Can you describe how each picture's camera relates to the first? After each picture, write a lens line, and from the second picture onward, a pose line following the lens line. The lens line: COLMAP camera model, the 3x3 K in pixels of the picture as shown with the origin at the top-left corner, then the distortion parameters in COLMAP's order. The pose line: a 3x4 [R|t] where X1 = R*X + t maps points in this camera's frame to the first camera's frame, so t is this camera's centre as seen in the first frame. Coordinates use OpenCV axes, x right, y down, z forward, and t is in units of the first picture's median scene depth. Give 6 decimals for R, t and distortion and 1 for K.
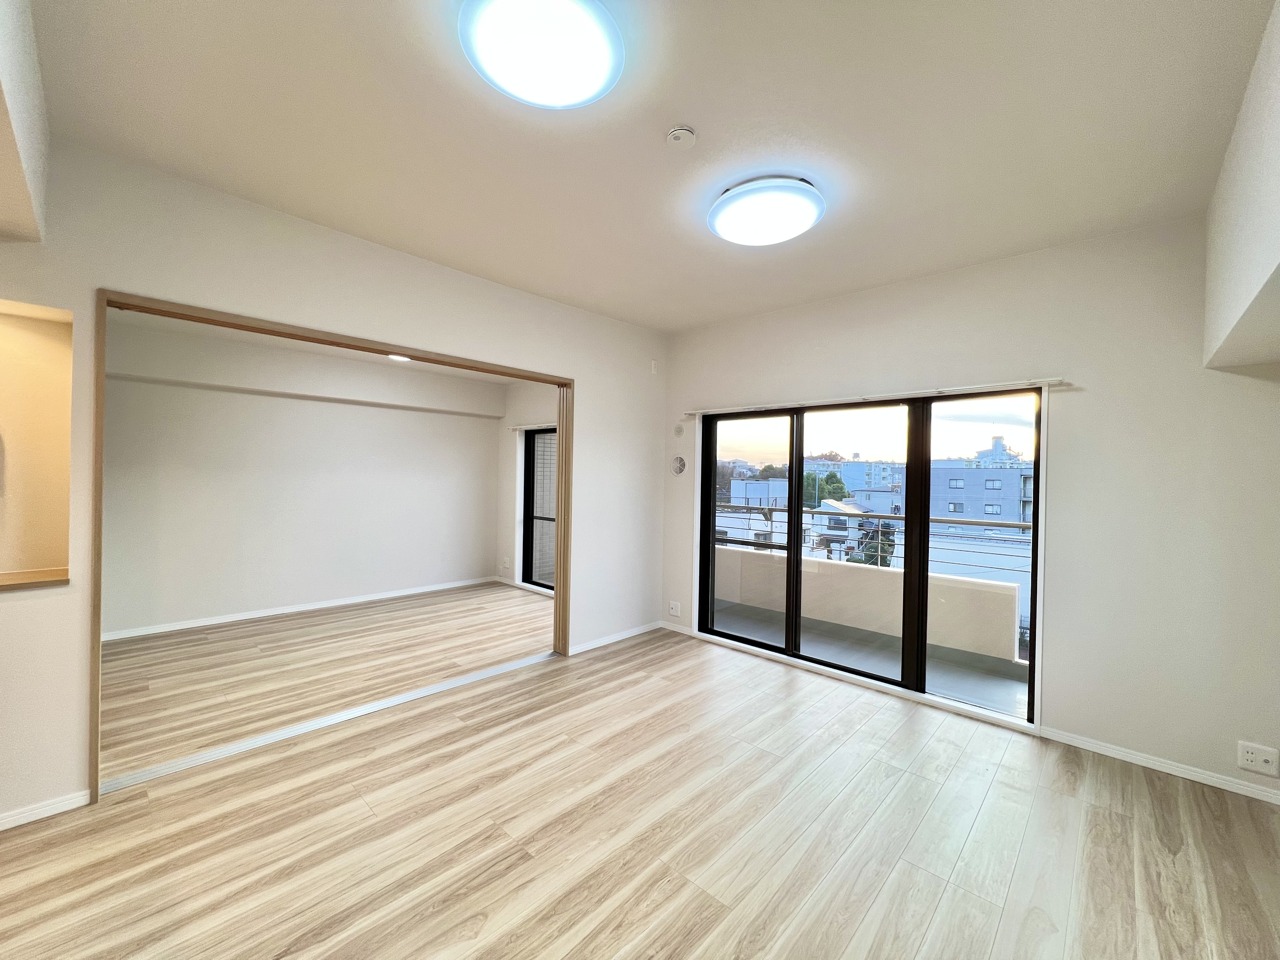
lens RADIAL K [[512.2, 0, 638.8], [0, 512.2, 472.8], [0, 0, 1]] dist [-0.004574, 0.001792]
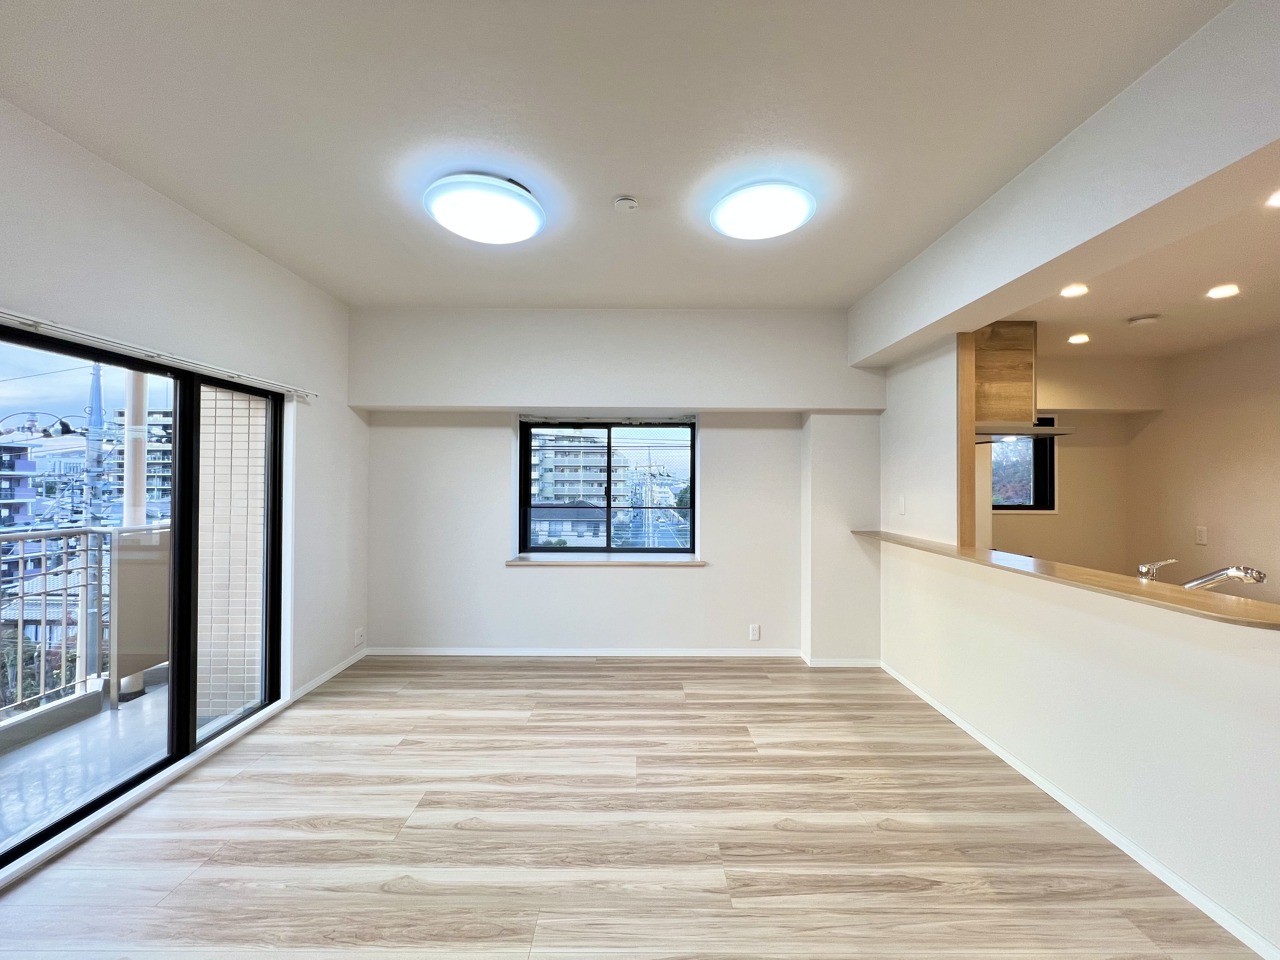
lens RADIAL K [[512.2, 0, 639.9], [0, 512.2, 482.8], [0, 0, 1]] dist [-0.004574, 0.001792]
pose [[-0.689863, -0.025287, 0.723498, -0.451777], [-0.022151, 0.999659, 0.013817, -0.004538], [-0.723601, -0.006495, -0.690188, 0.993191]]
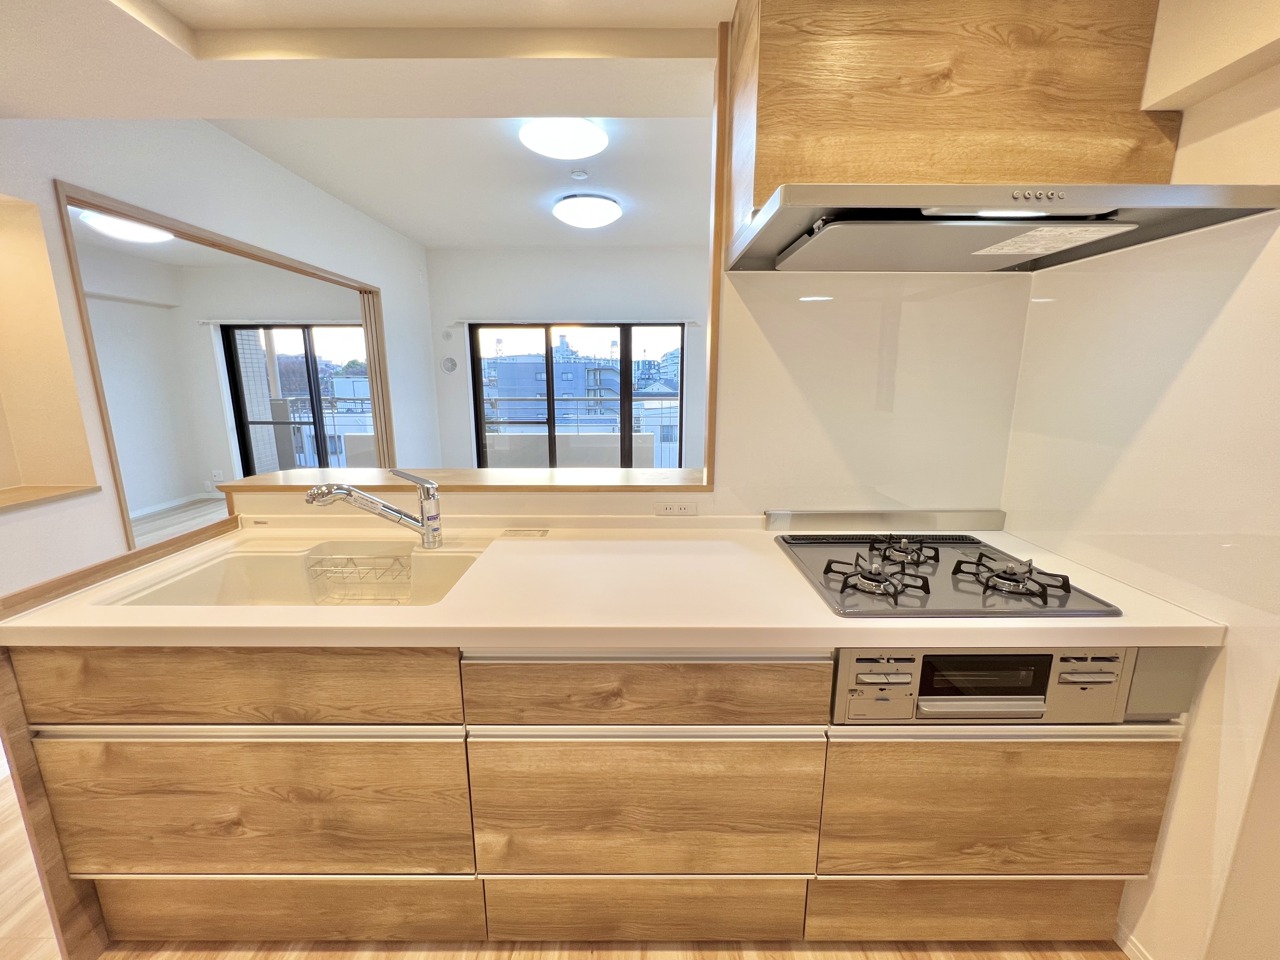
lens RADIAL K [[512.2, 0, 637.9], [0, 512.2, 478.6], [0, 0, 1]] dist [-0.004574, 0.001792]
pose [[0.726713, -0.157657, 0.668605, -0.604246], [0.013027, 0.976295, 0.216050, -0.009522], [-0.686817, -0.148297, 0.711540, -0.294154]]
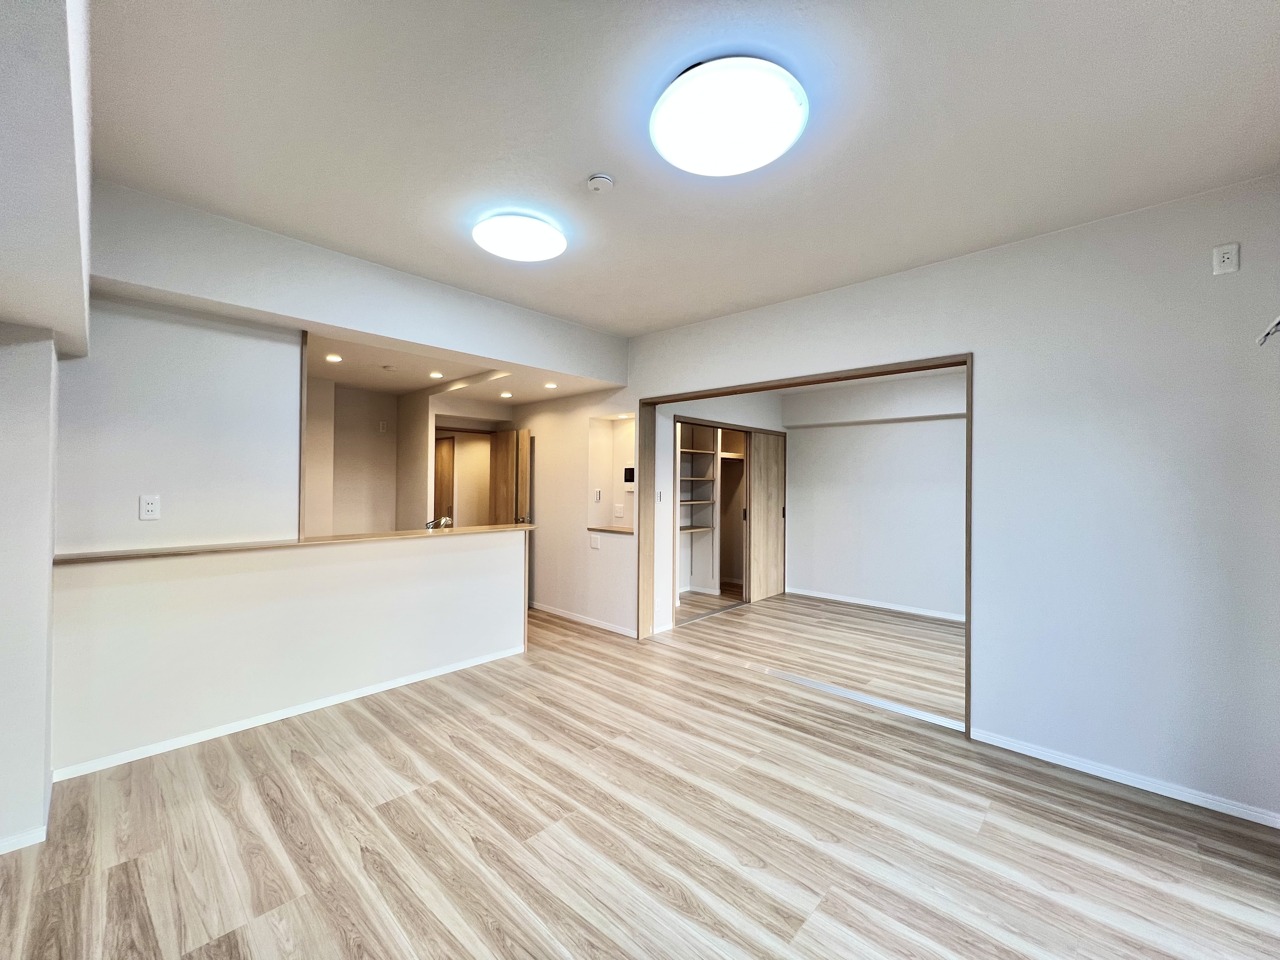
lens RADIAL K [[512.2, 0, 638.8], [0, 512.2, 474.5], [0, 0, 1]] dist [-0.004574, 0.001792]
pose [[0.003054, -0.034606, -0.999396, 0.662406], [-0.005232, 0.999387, -0.034622, 0.019241], [0.999982, 0.005335, 0.002871, 0.600114]]
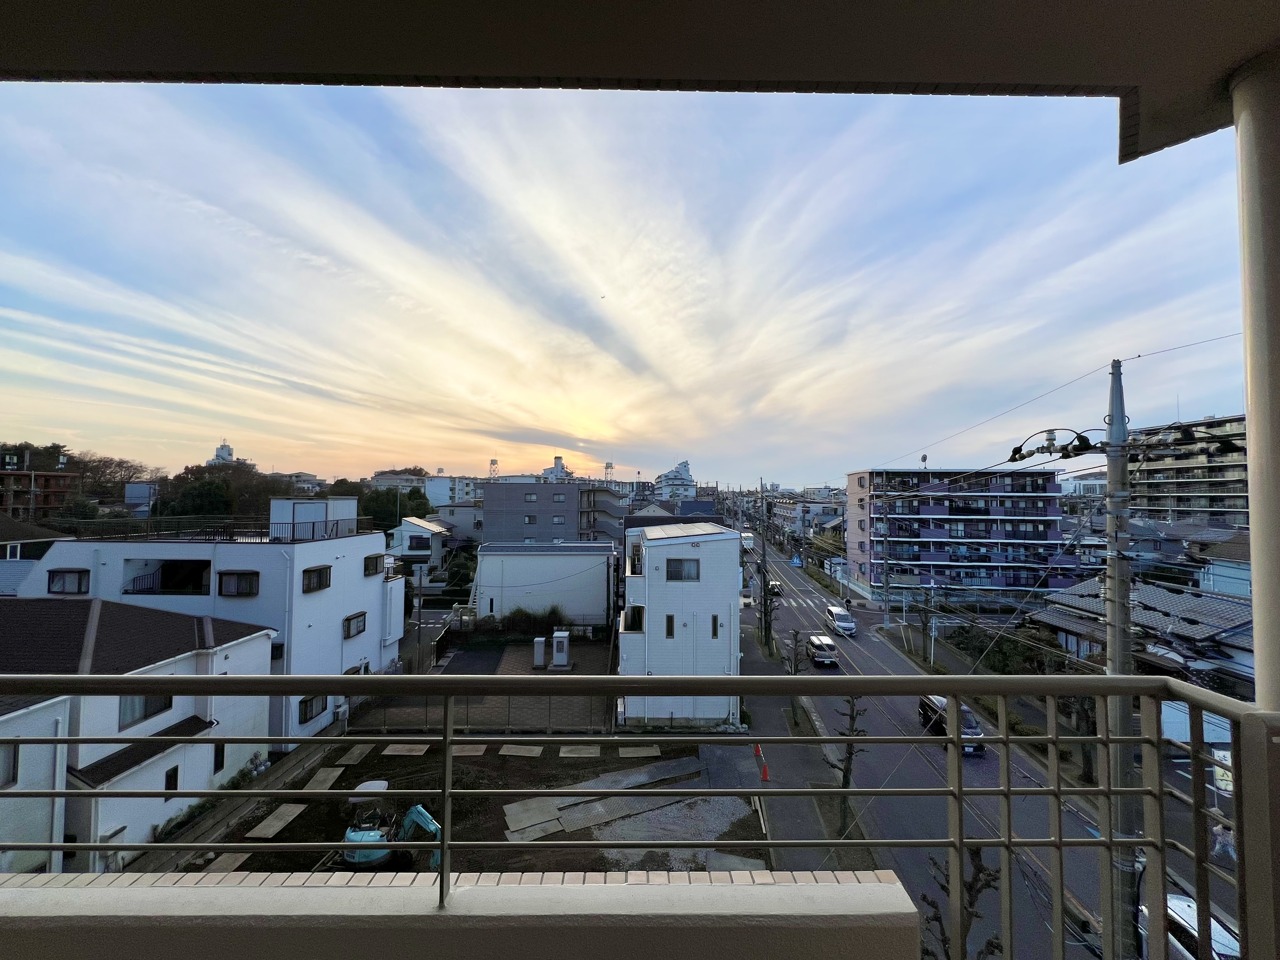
lens RADIAL K [[510.4, 0, 636.4], [0, 510.4, 495.4], [0, 0, 1]] dist [0.000152, -0.000276]
pose [[0.720072, -0.015111, 0.693735, 0.533245], [0.004763, 0.999847, 0.016834, -0.009316], [-0.693883, -0.008818, 0.720034, 1.069441]]
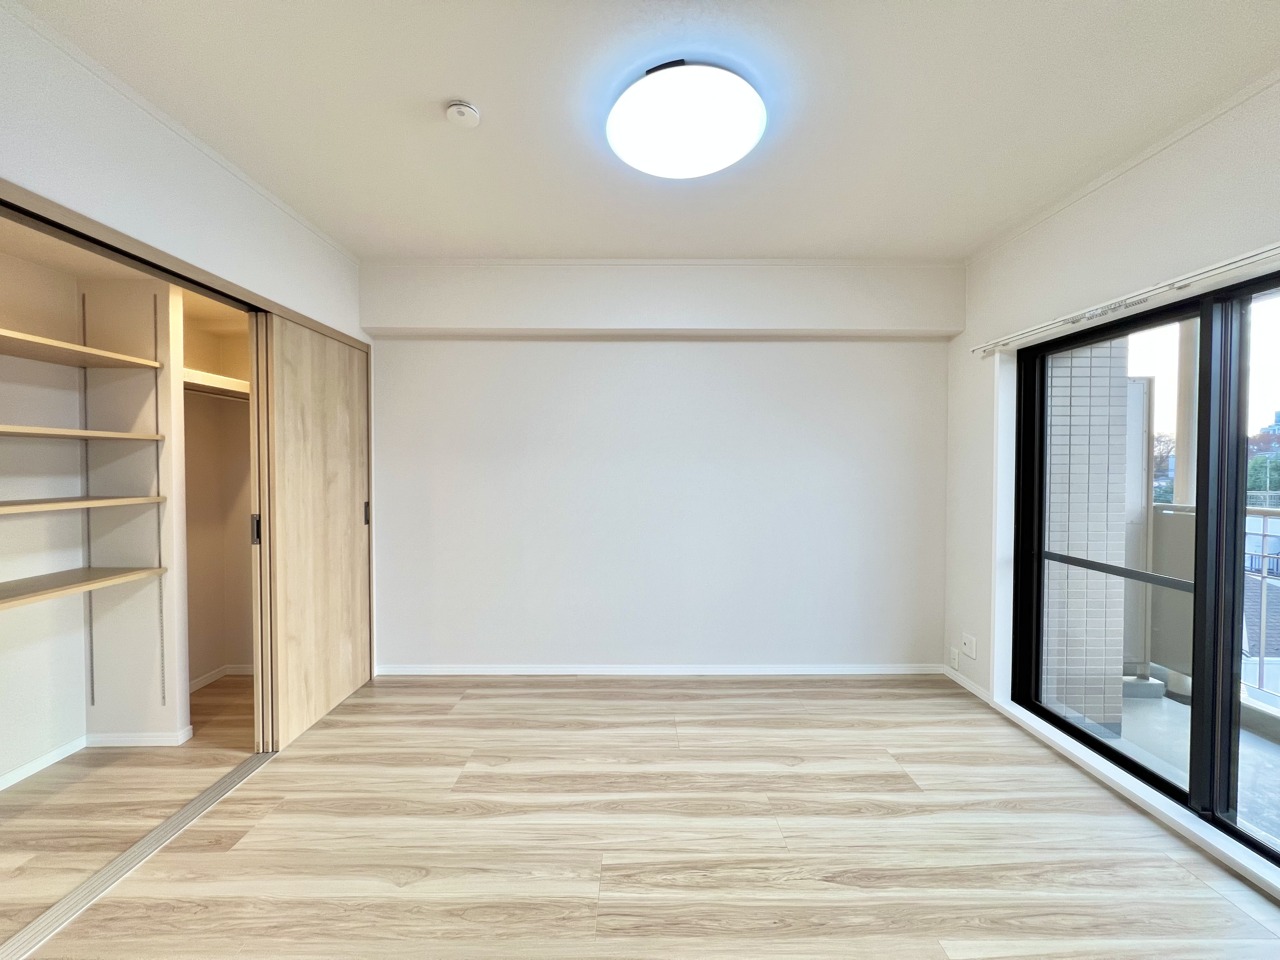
lens RADIAL K [[510.4, 0, 637.7], [0, 510.4, 477.4], [0, 0, 1]] dist [0.000152, -0.000276]
pose [[0.689092, -0.001560, -0.724672, -0.242180], [0.014764, 0.999820, 0.011887, 0.024839], [0.724523, -0.018890, 0.688991, 0.866294]]
